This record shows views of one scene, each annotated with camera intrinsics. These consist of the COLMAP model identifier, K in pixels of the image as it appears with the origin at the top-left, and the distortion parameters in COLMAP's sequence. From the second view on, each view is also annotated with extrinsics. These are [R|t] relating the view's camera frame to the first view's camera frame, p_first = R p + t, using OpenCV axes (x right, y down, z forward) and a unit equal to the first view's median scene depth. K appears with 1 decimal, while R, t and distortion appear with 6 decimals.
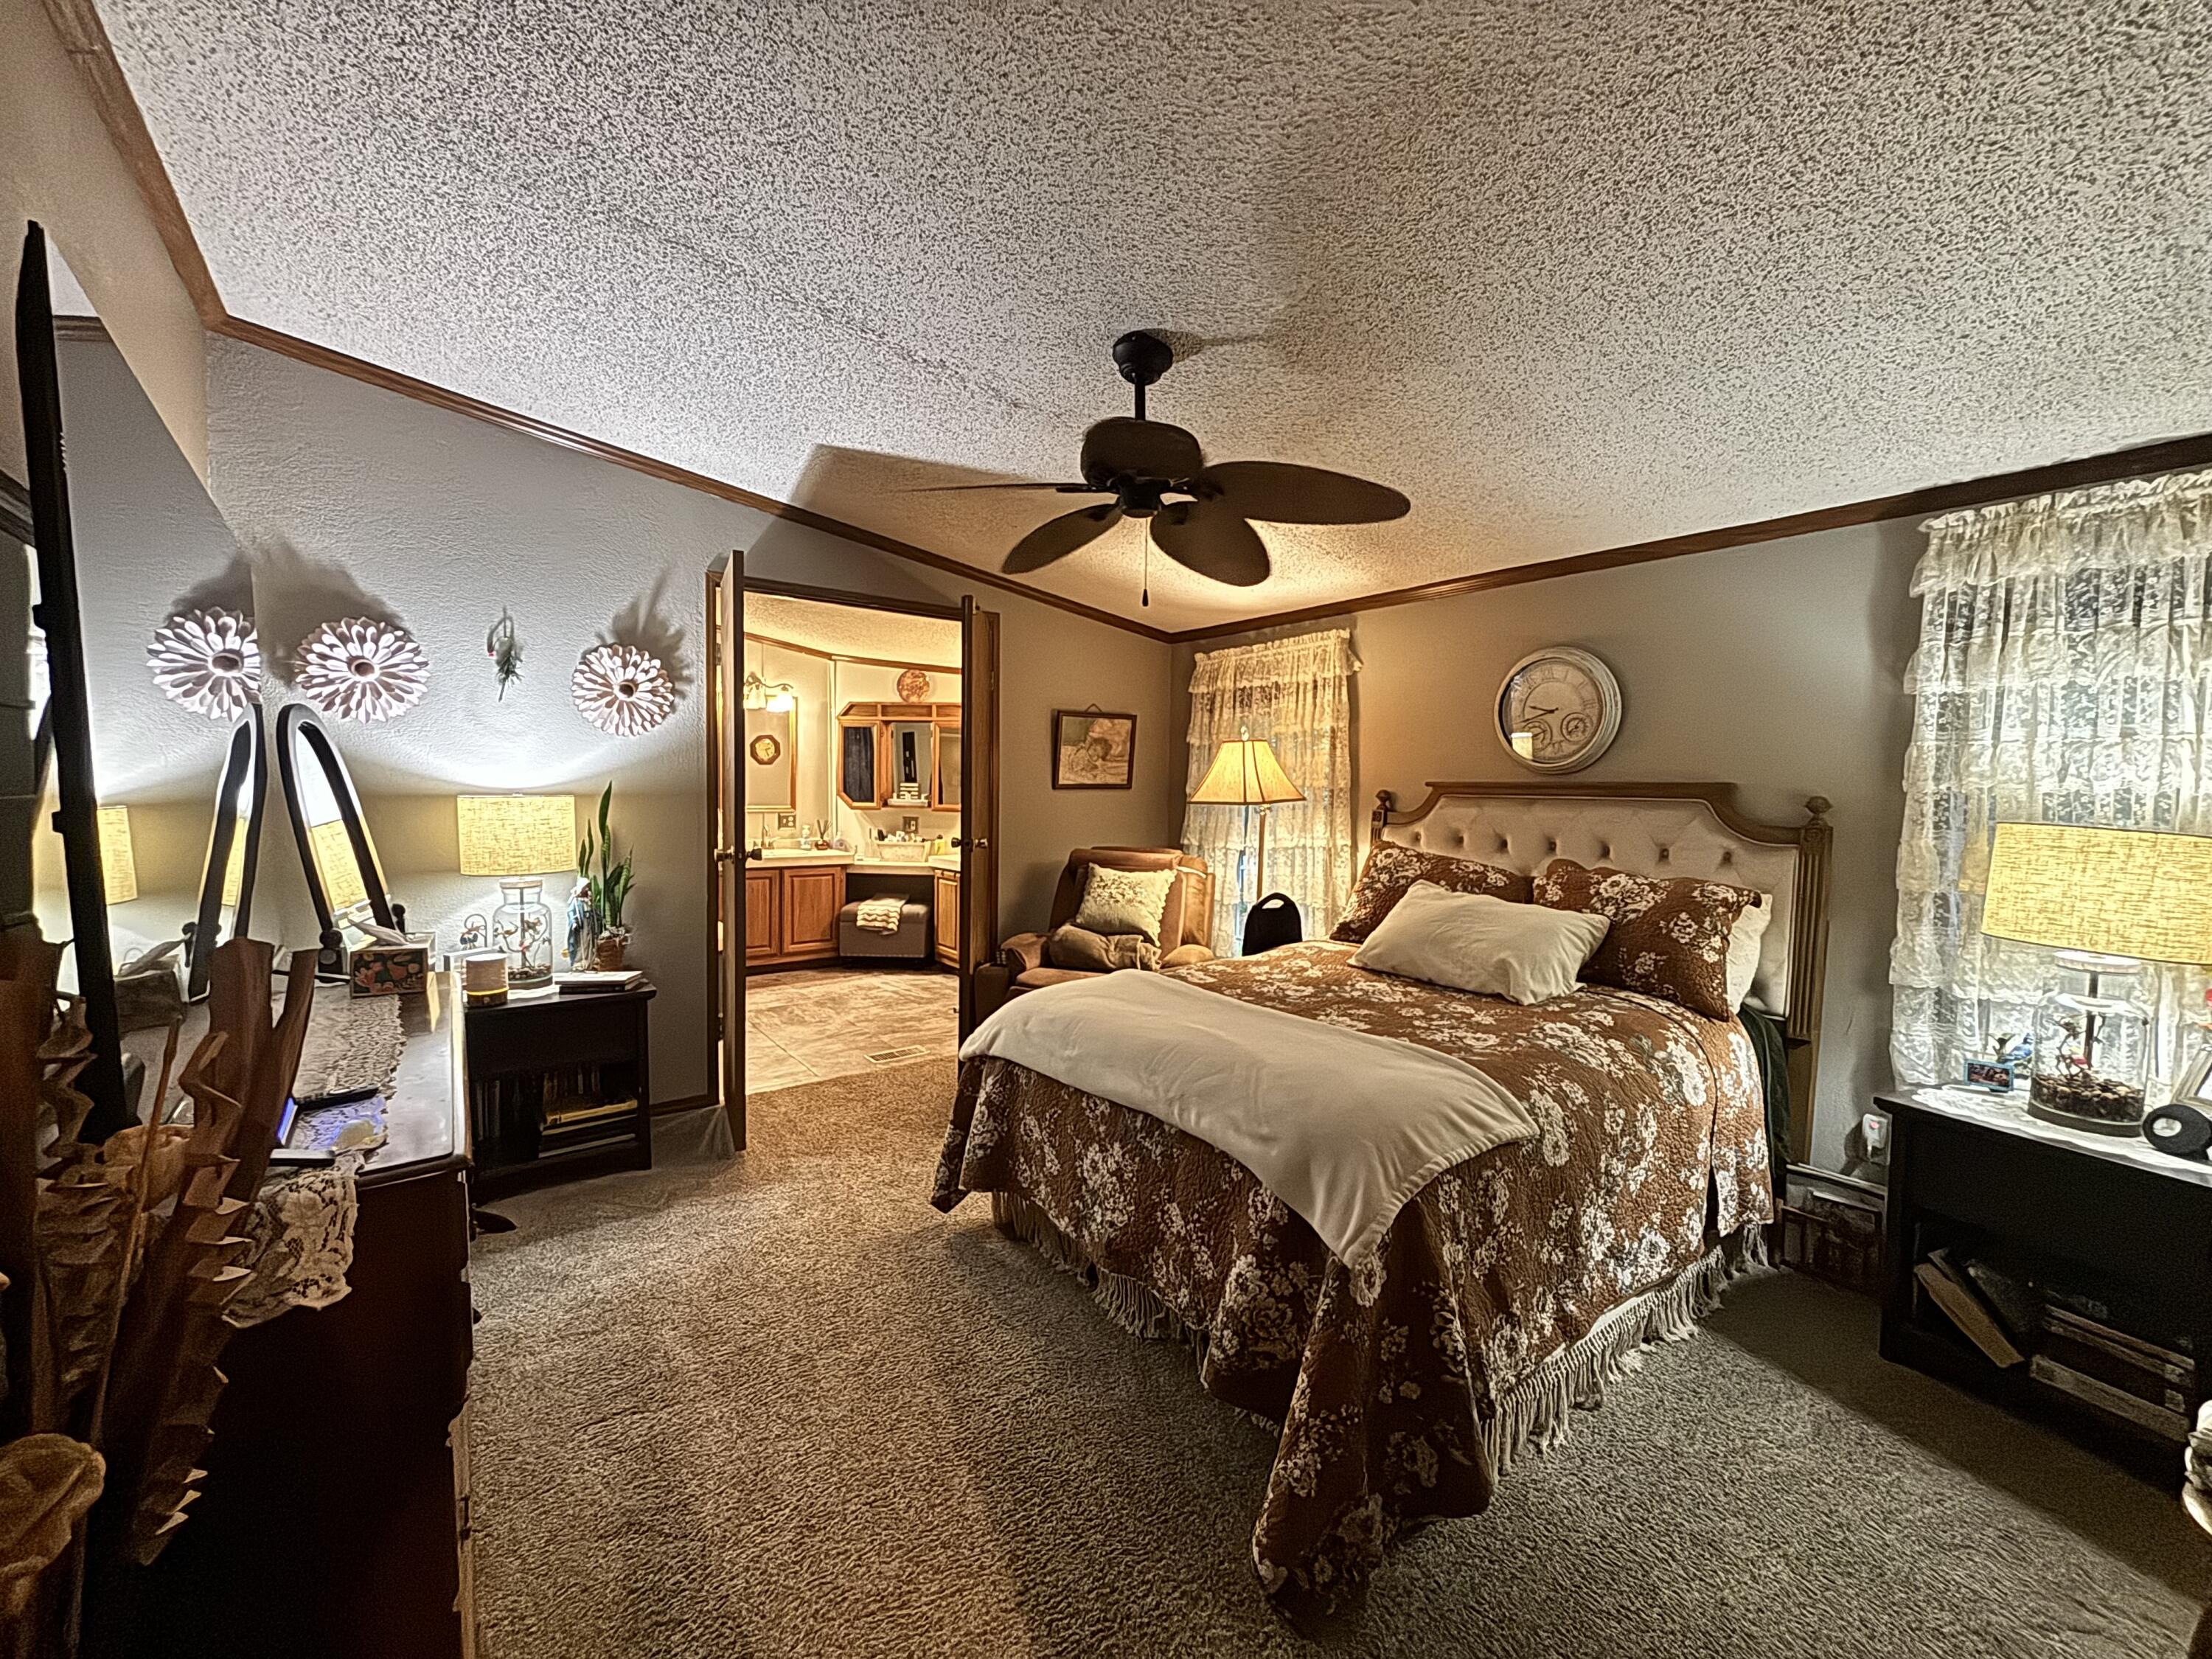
lens RADIAL K [[807.2, 0, 1110.7], [0, 807.2, 836.6], [0, 0, 1]] dist [-0.000500, -0.000039]
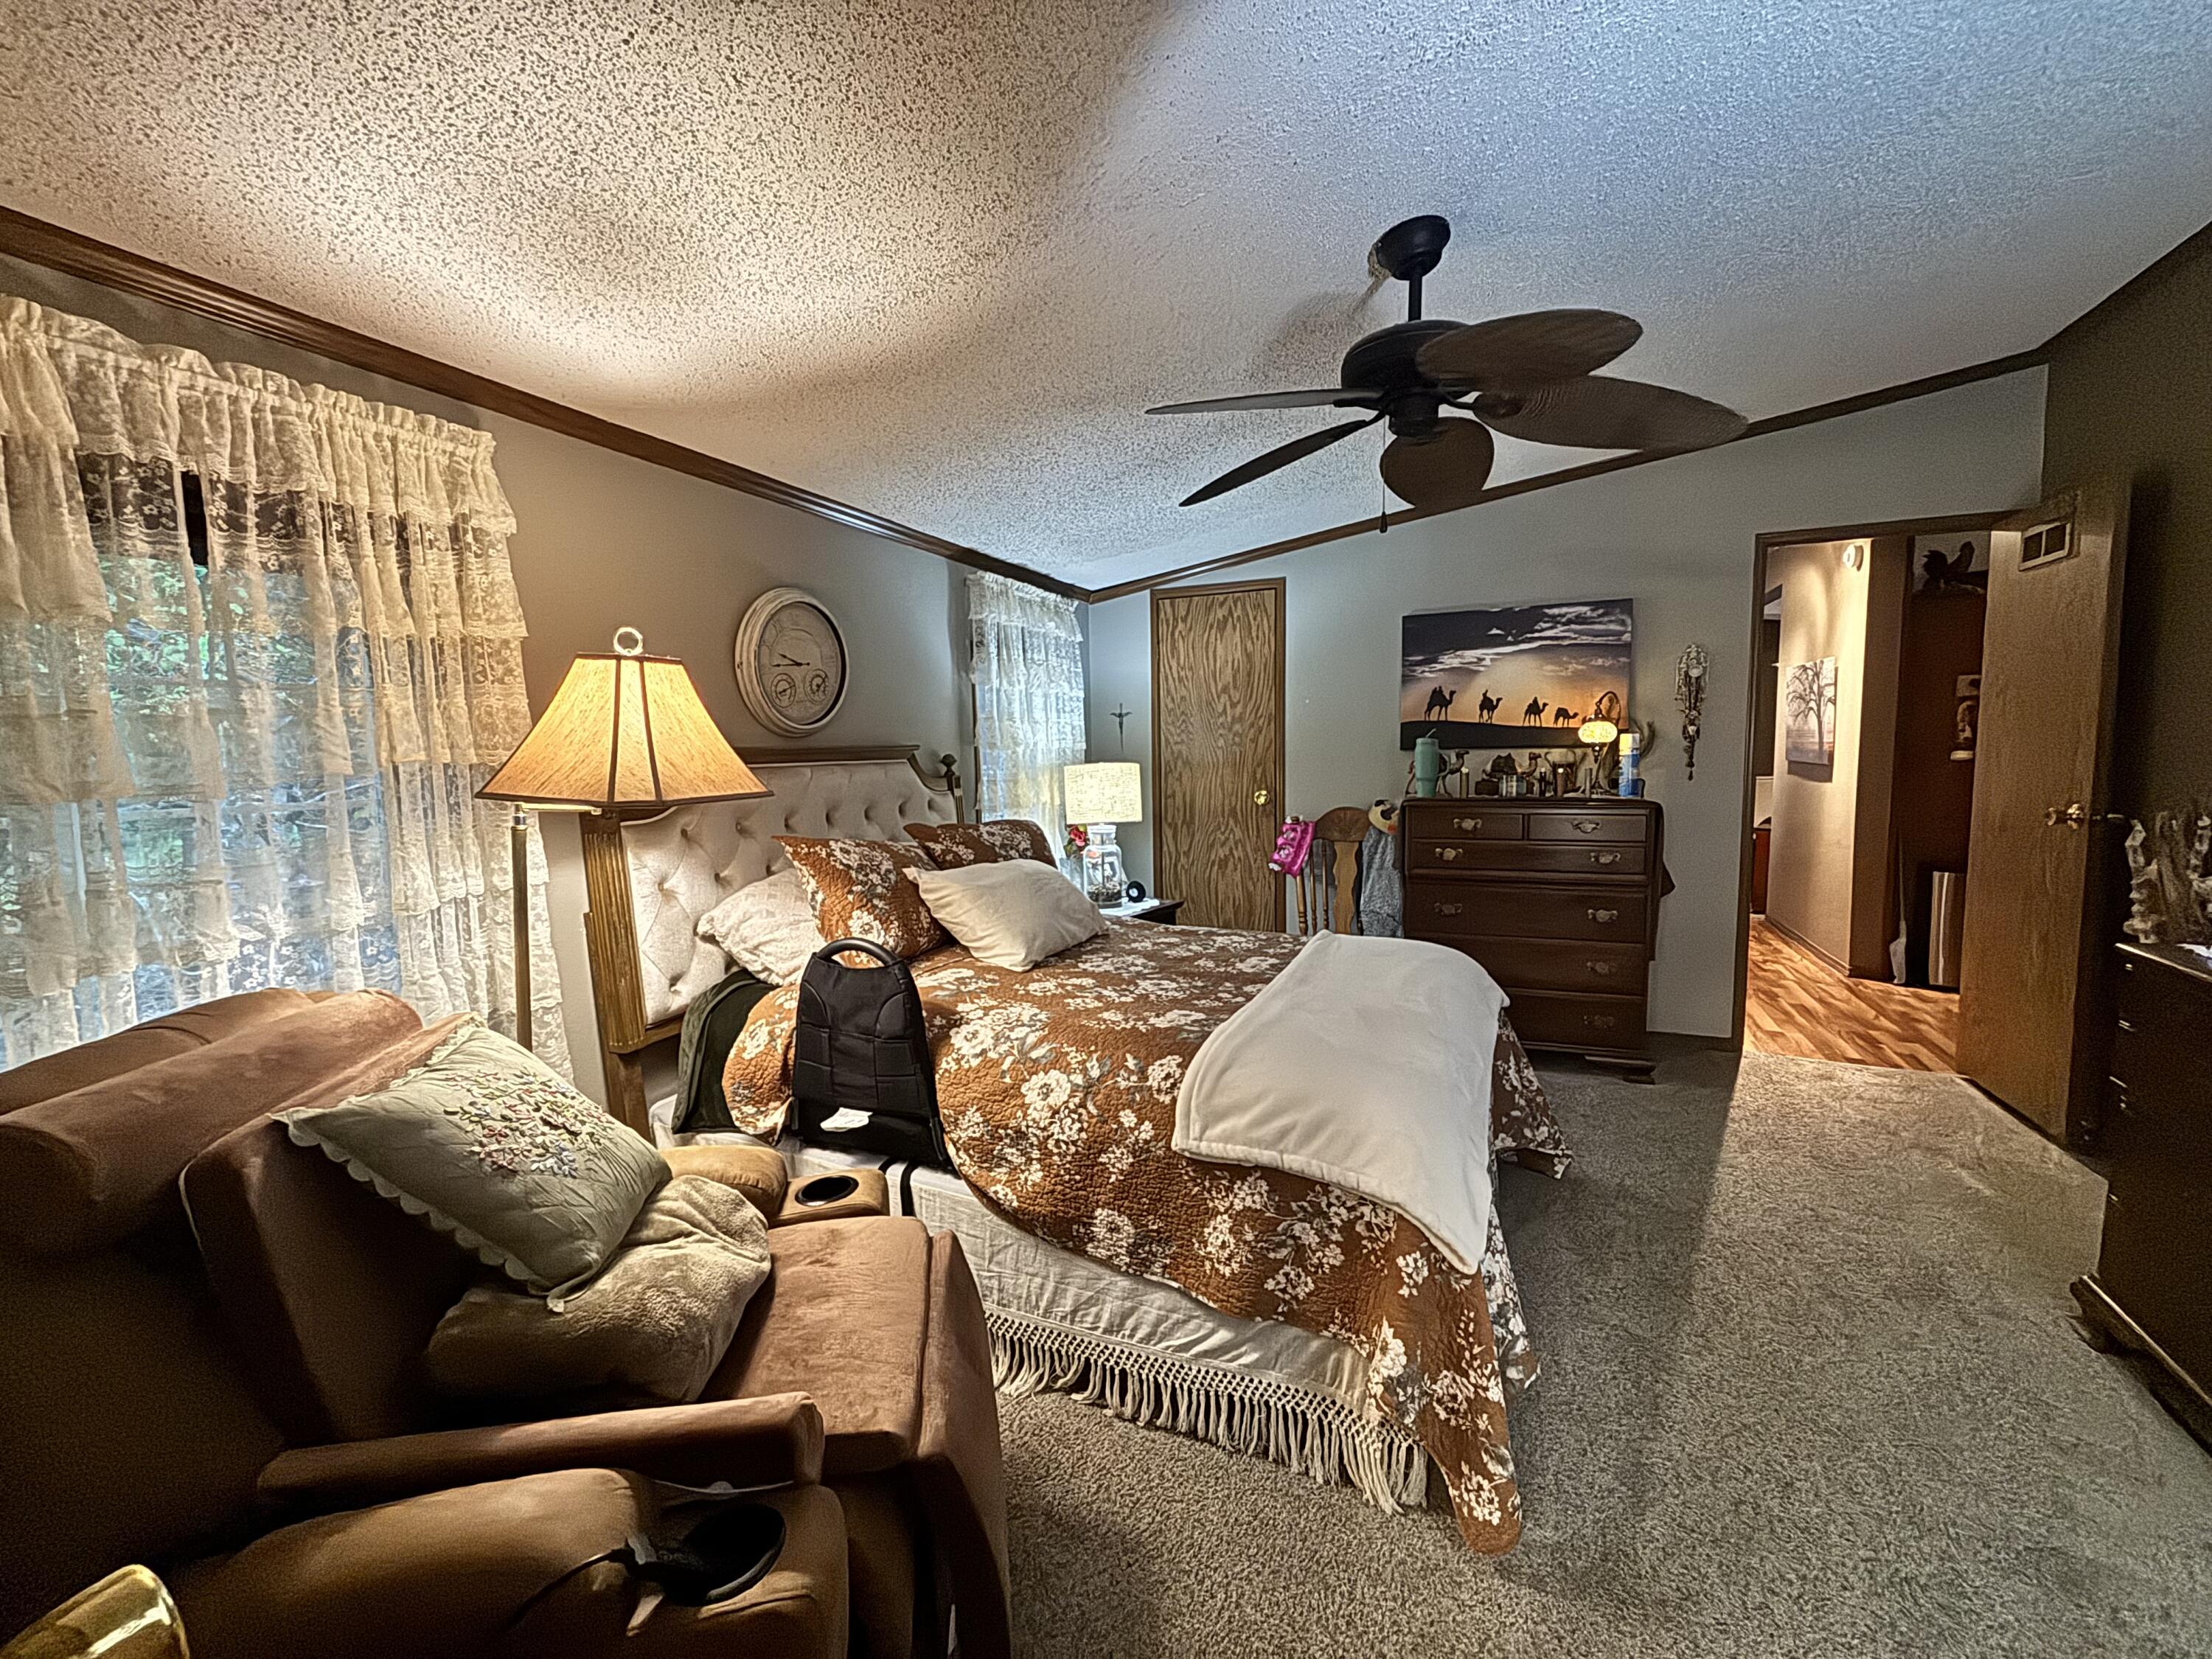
lens RADIAL K [[893.7, 0, 1104.8], [0, 893.7, 832.9], [0, 0, 1]] dist [0.004540, -0.001812]
pose [[-0.473154, -0.096238, 0.875708, -0.587269], [0.066495, 0.987279, 0.144428, -0.119294], [-0.878467, 0.126566, -0.460735, 1.495539]]
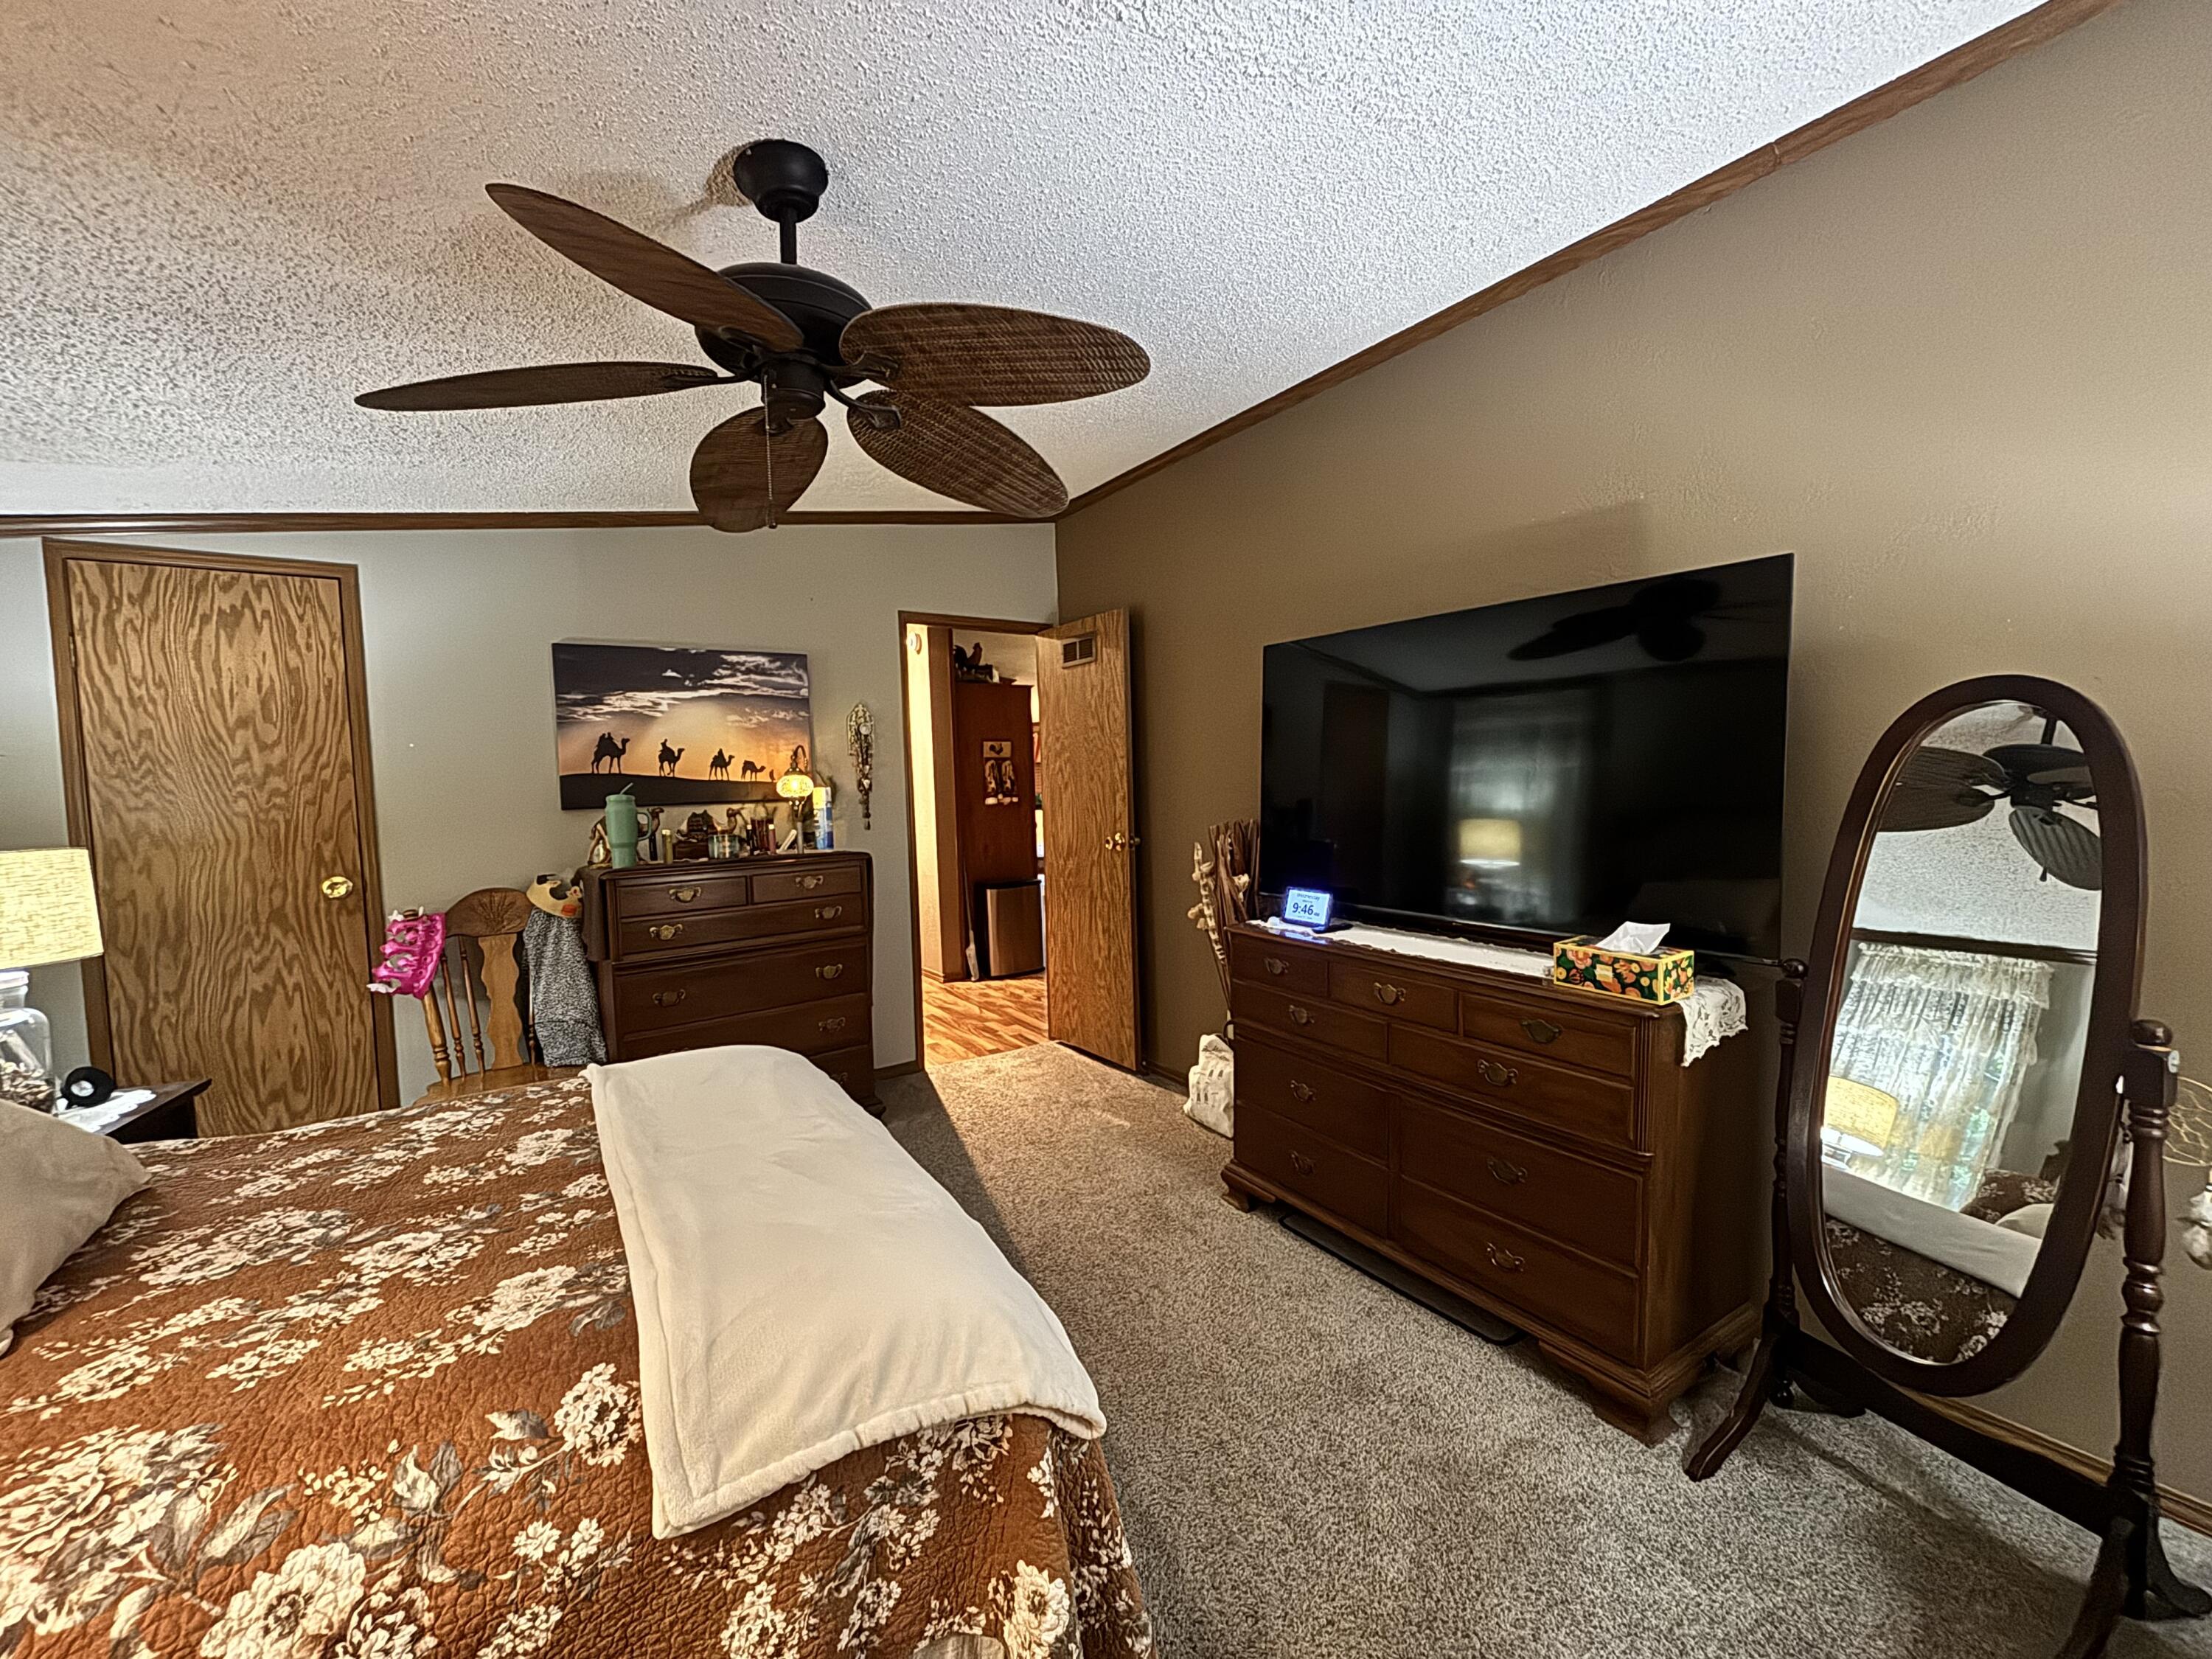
lens RADIAL K [[893.7, 0, 1111.2], [0, 893.7, 828.5], [0, 0, 1]] dist [0.004540, -0.001812]
pose [[-0.998391, 0.006102, 0.056376, -0.233396], [0.013213, 0.991862, 0.126628, -0.124790], [-0.055145, 0.127169, -0.990347, 1.494471]]
